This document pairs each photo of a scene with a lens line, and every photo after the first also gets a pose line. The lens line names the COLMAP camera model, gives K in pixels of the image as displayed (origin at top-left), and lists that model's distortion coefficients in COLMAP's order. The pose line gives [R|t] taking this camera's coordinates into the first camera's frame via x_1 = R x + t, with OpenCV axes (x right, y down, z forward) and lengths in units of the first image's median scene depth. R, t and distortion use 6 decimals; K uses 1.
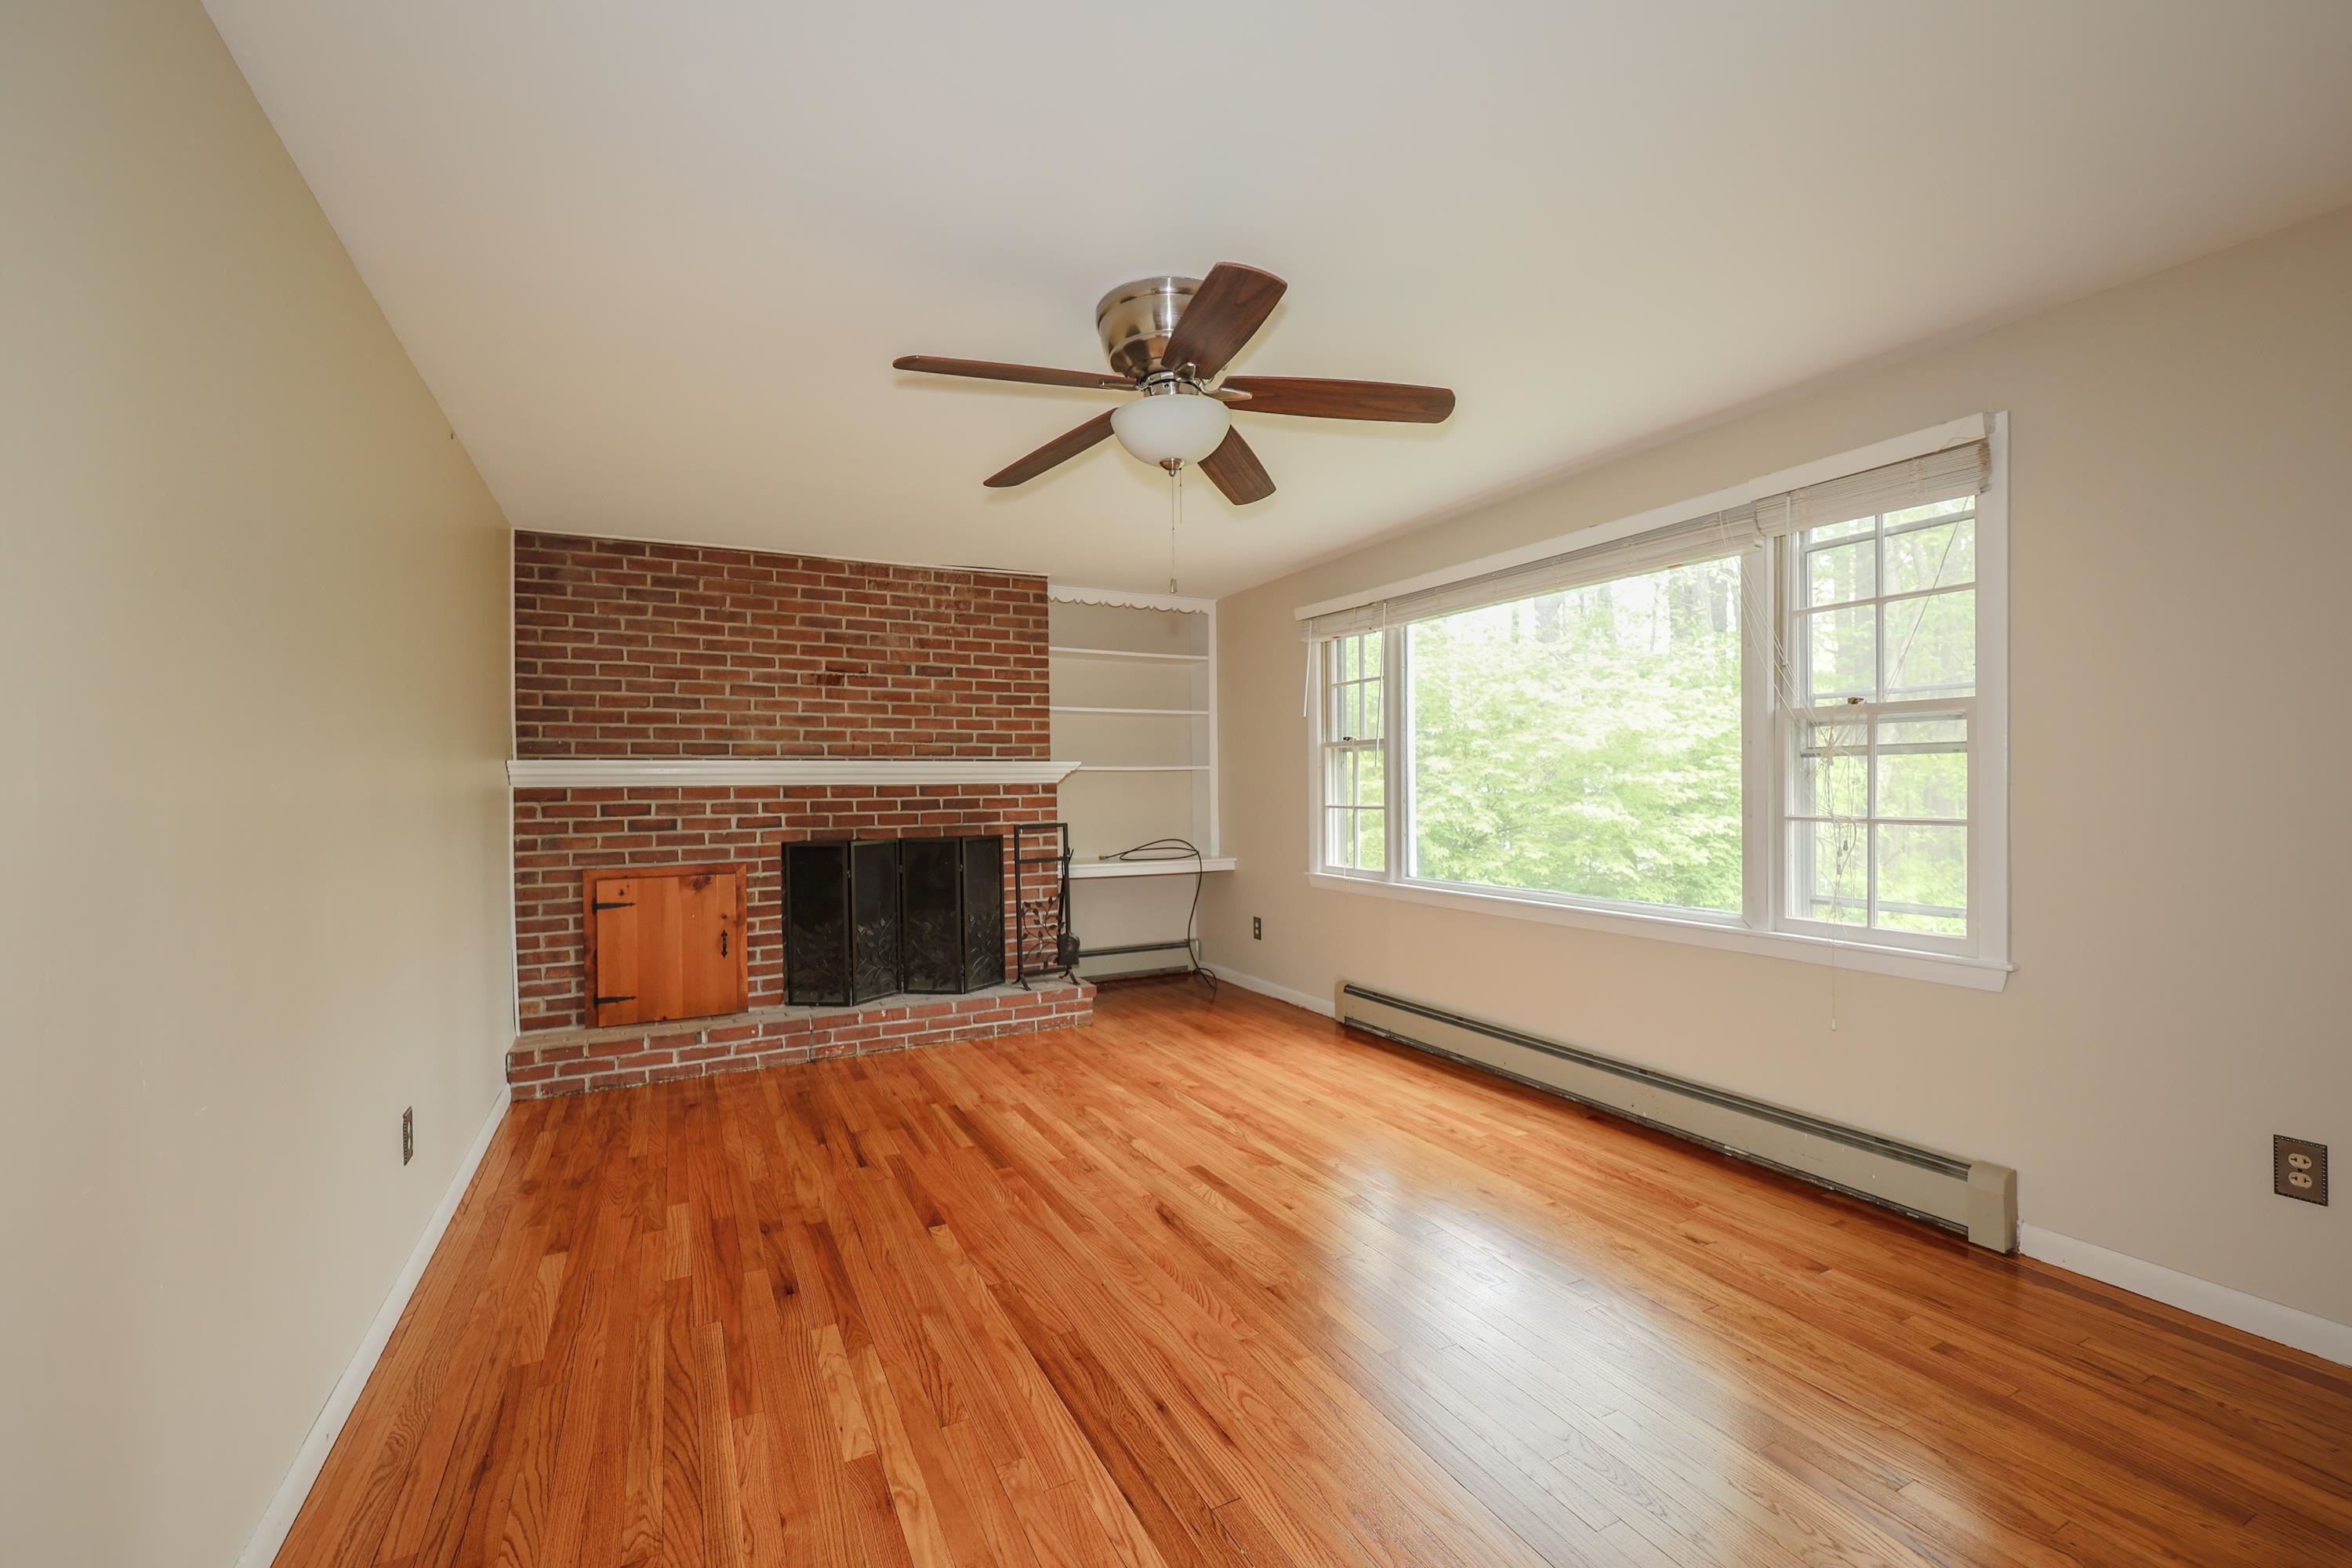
lens RADIAL K [[987.2, 0, 1176.6], [0, 987.2, 788.3], [0, 0, 1]] dist [0.001672, 0.000214]
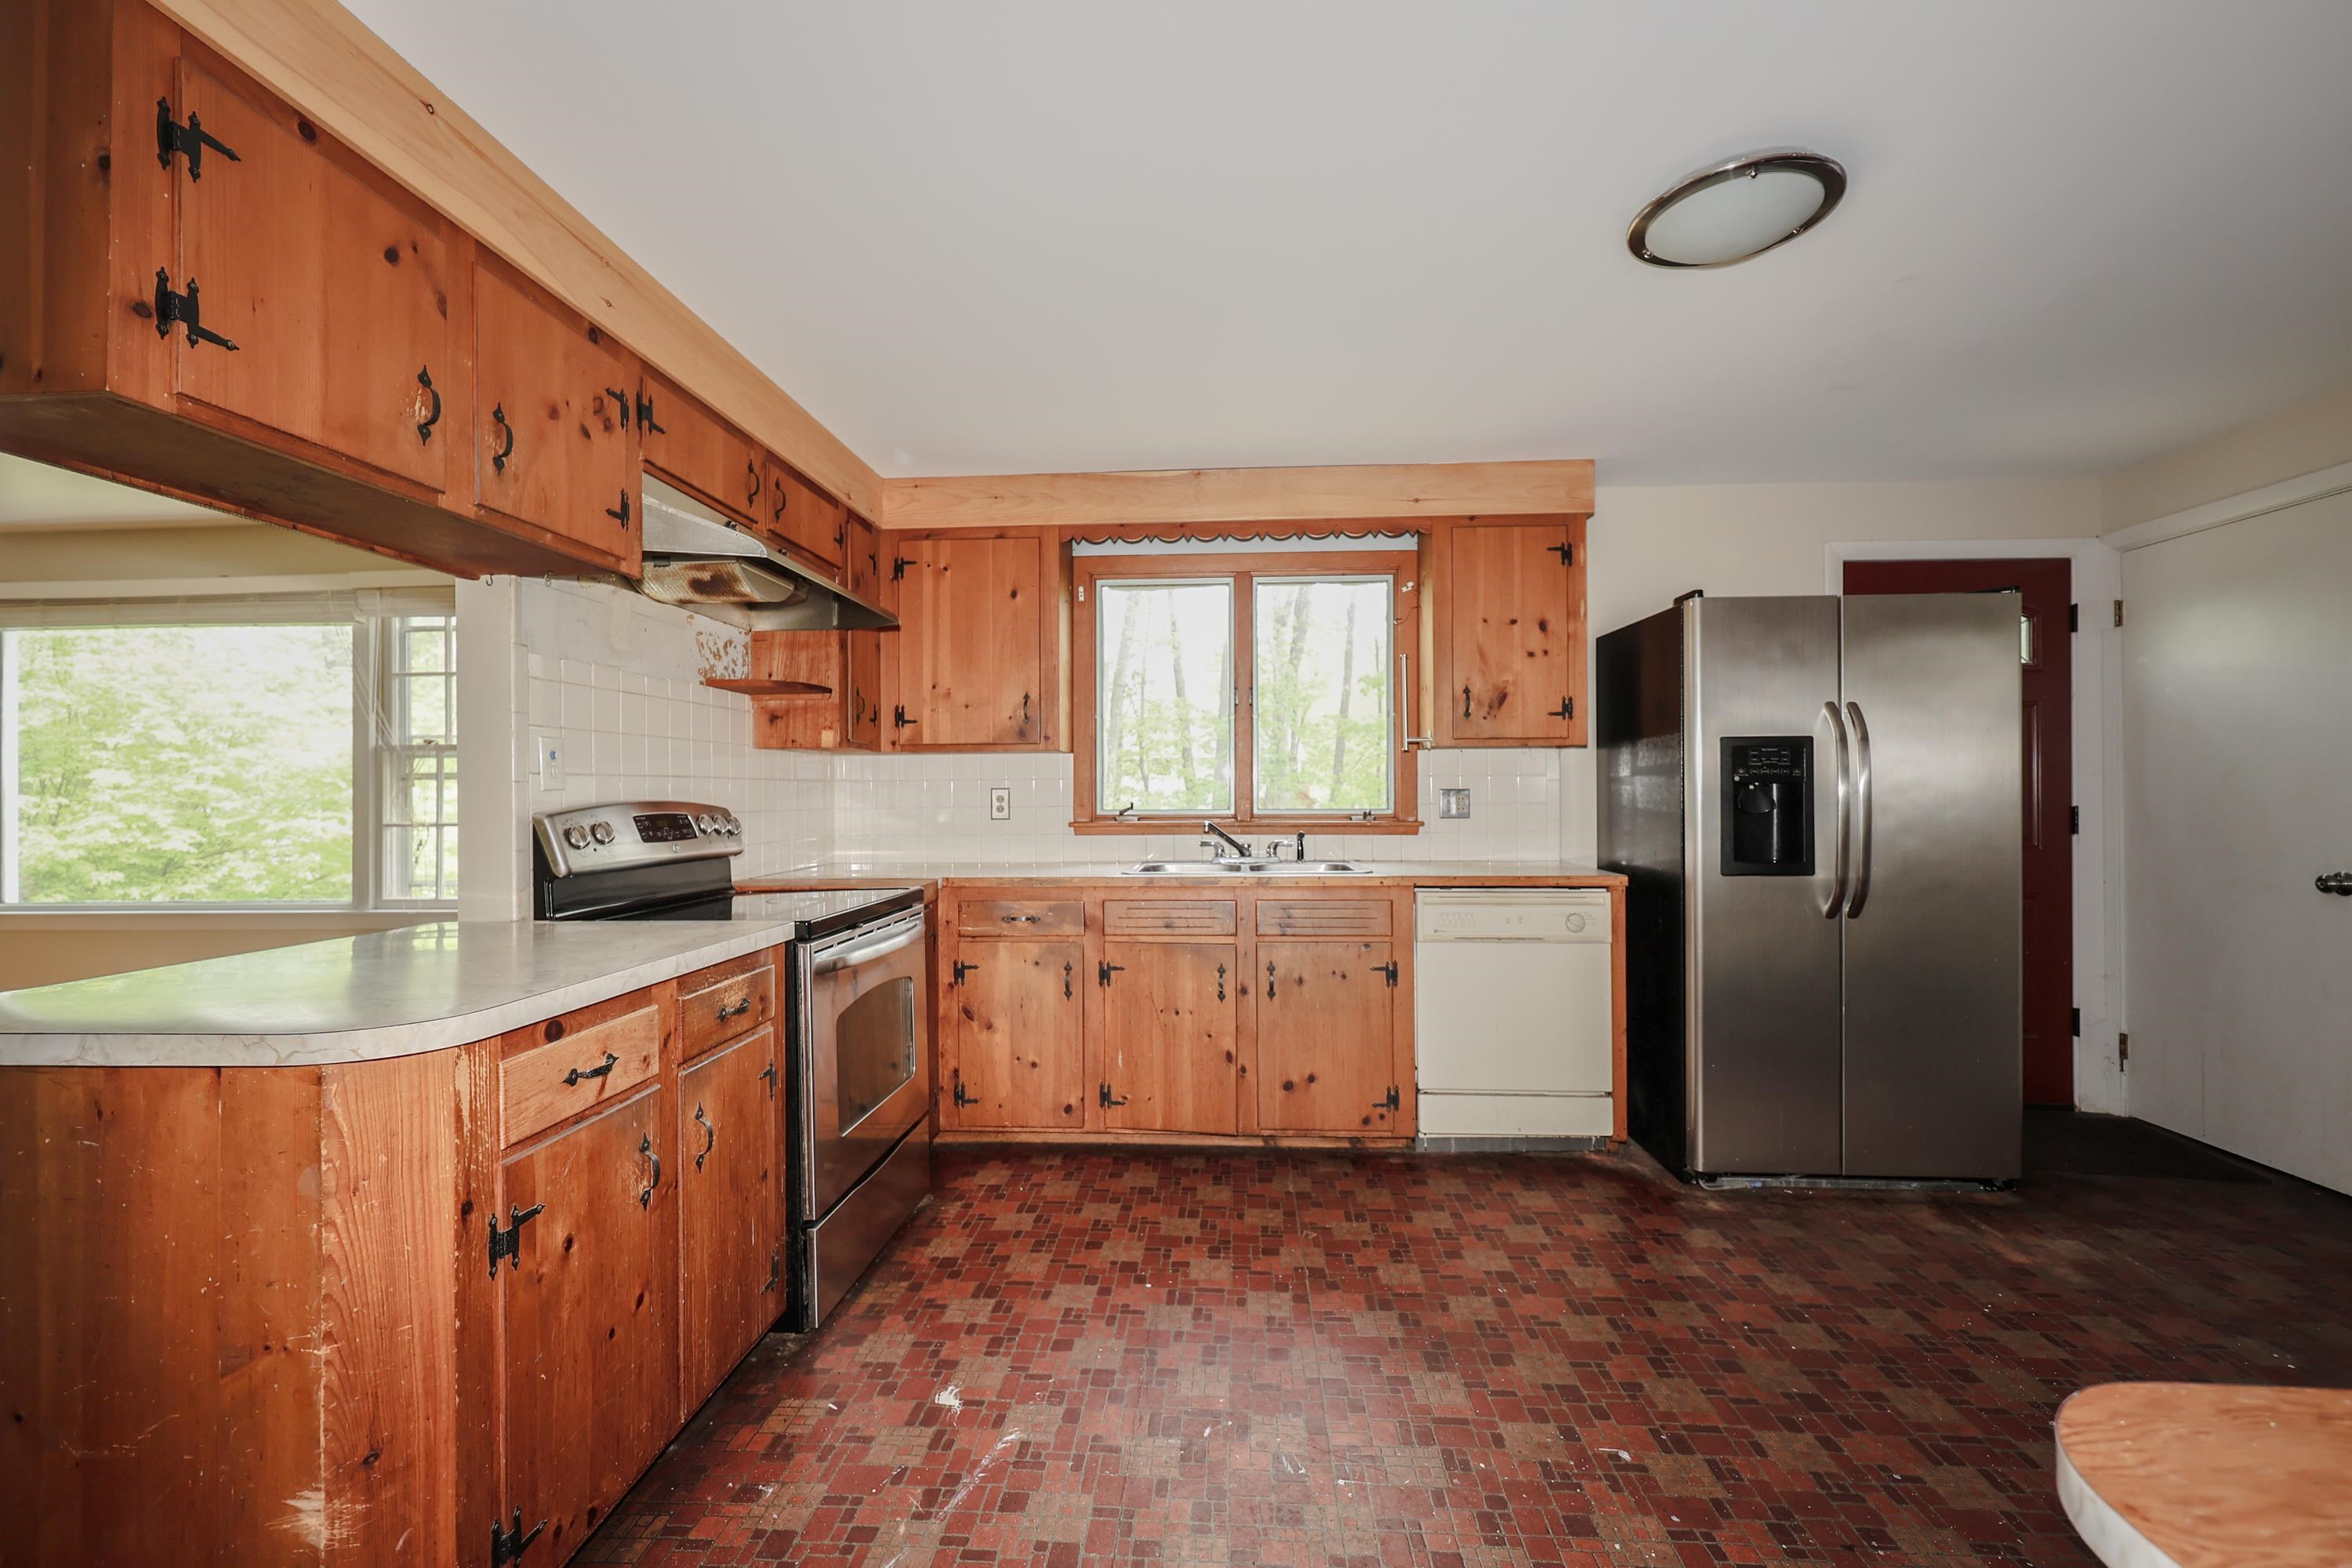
lens RADIAL K [[987.2, 0, 1176.6], [0, 987.2, 788.3], [0, 0, 1]] dist [0.001672, 0.000214]
pose [[0.522410, 0.012336, 0.852605, 0.015085], [0.003518, 0.999856, -0.016622, 0.004254], [-0.852687, 0.011683, 0.522291, -0.401486]]
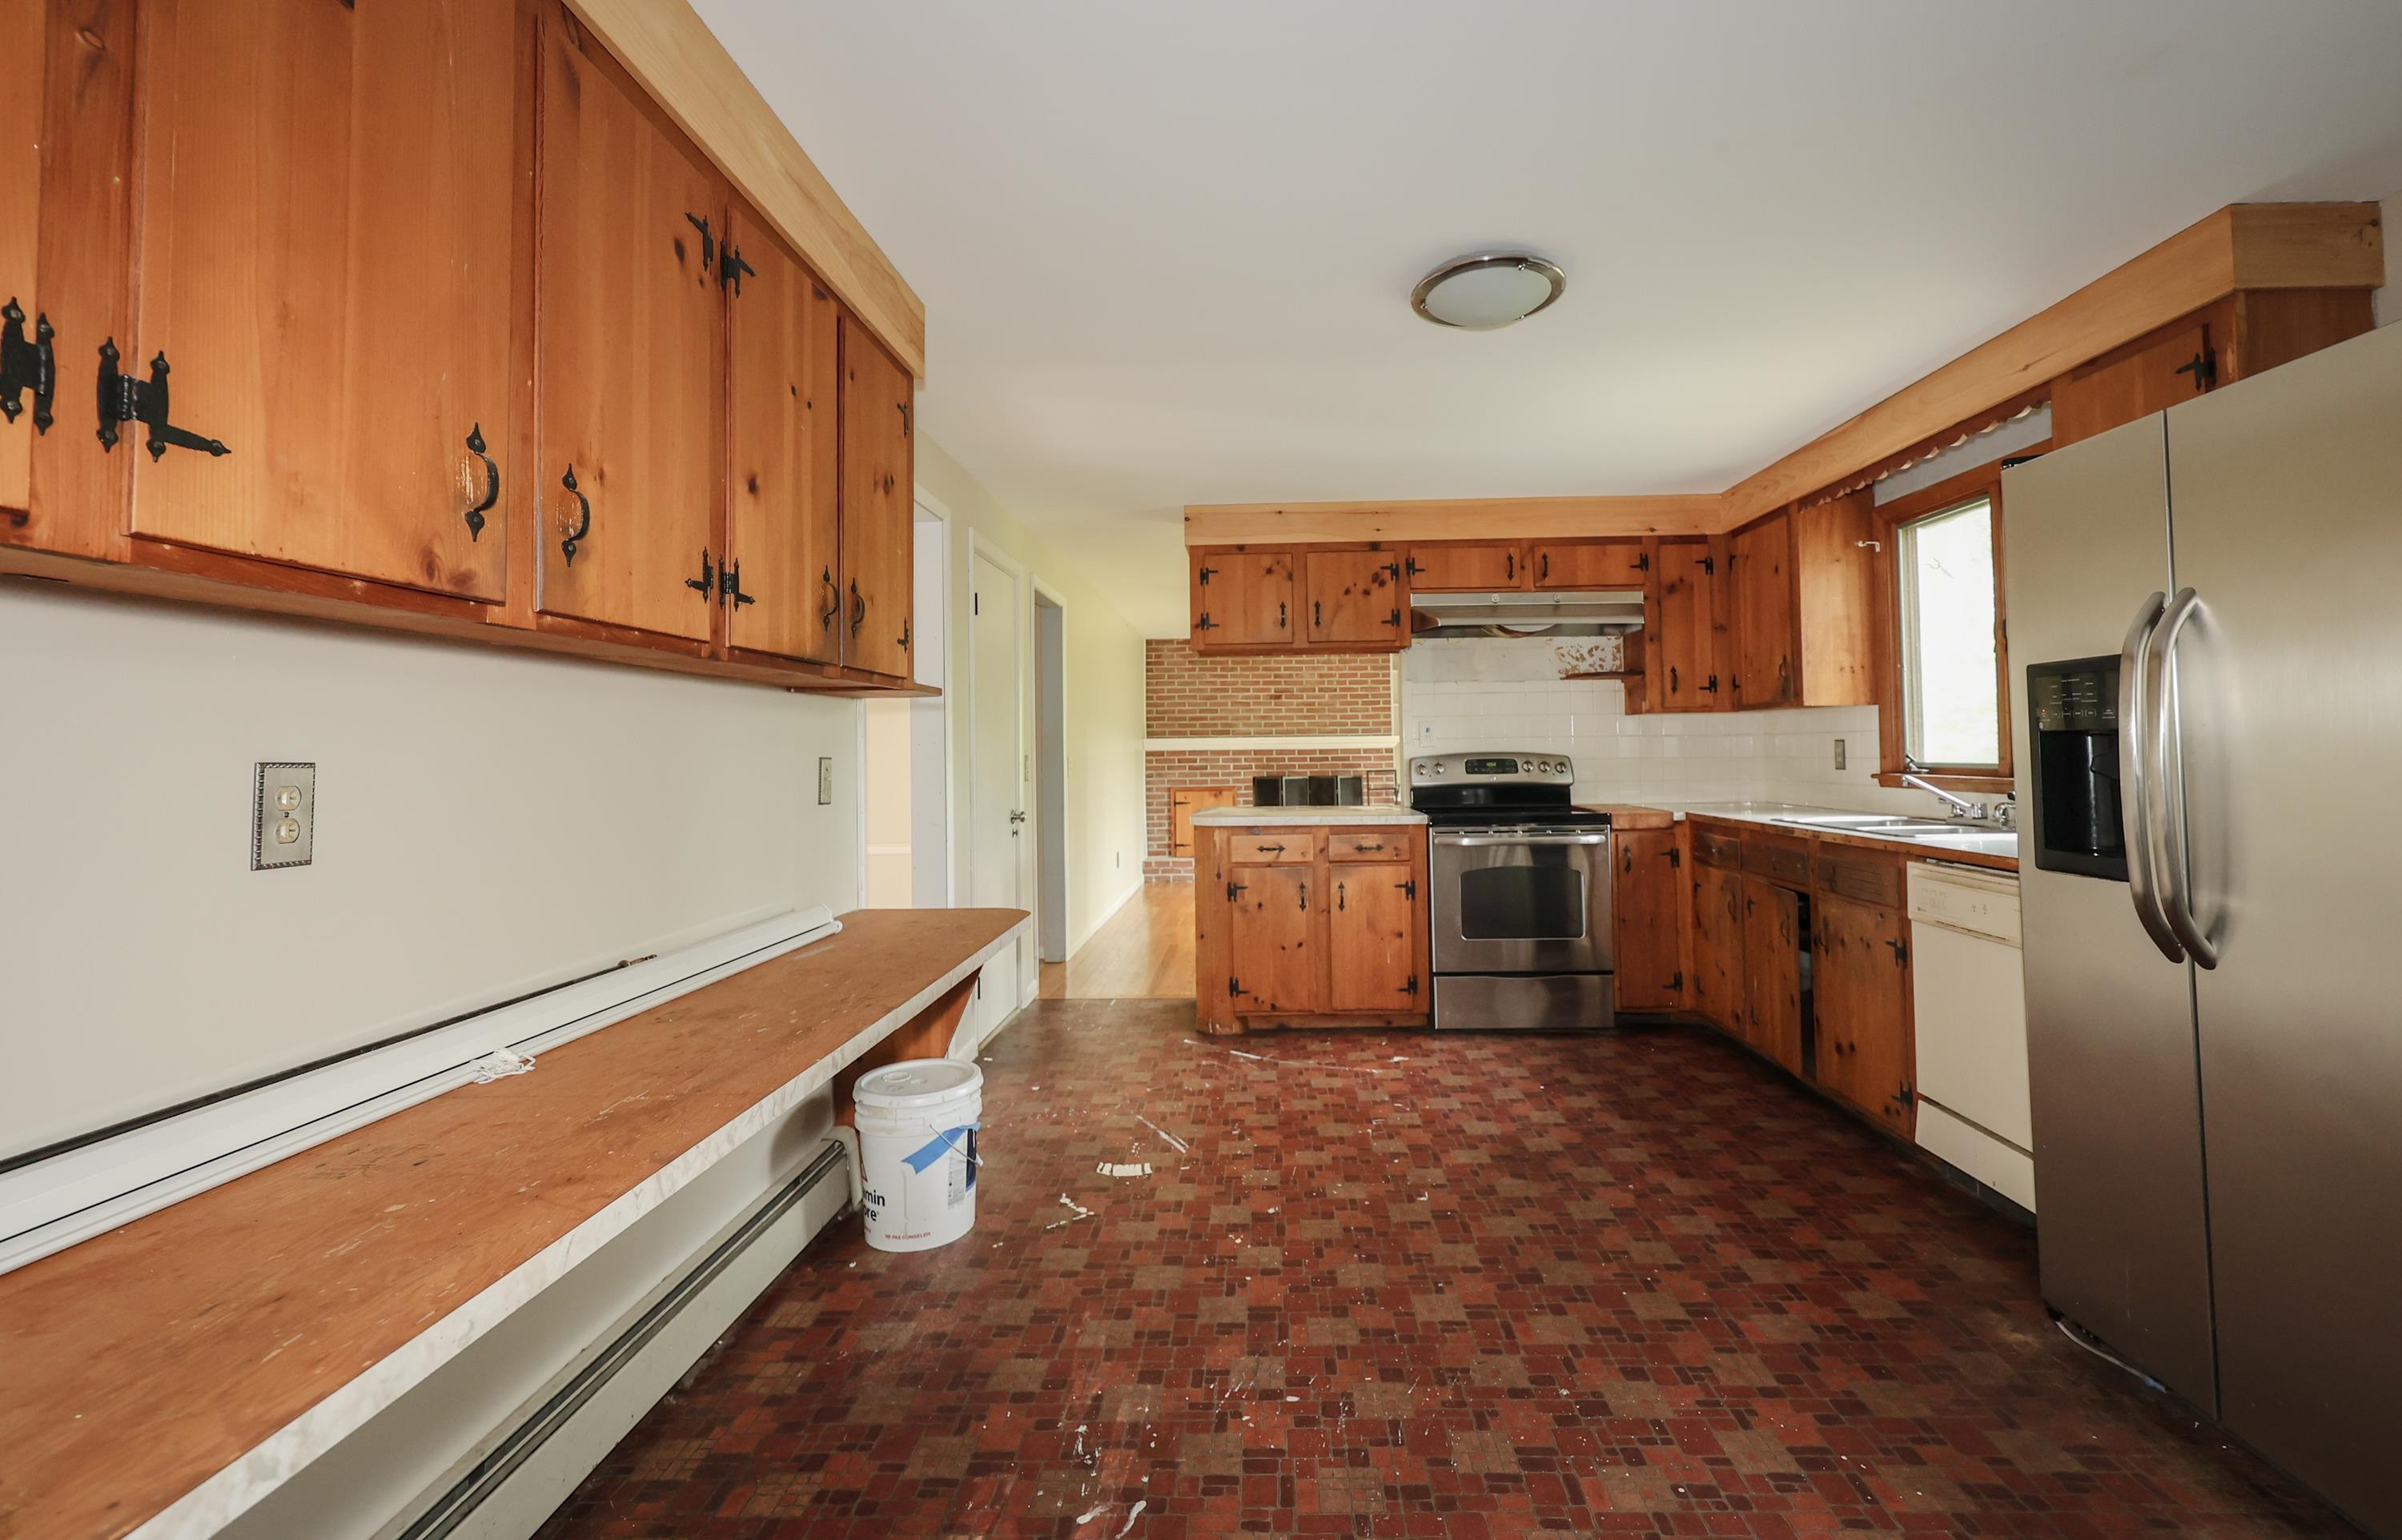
lens RADIAL K [[1042.7, 0, 1205.6], [0, 1042.7, 709.1], [0, 0, 1]] dist [0.000262, 0.000062]
pose [[0.856911, -0.020694, -0.515049, 0.655659], [0.000329, 0.999216, -0.039599, -0.000723], [0.515465, 0.033764, 0.856245, -0.944486]]
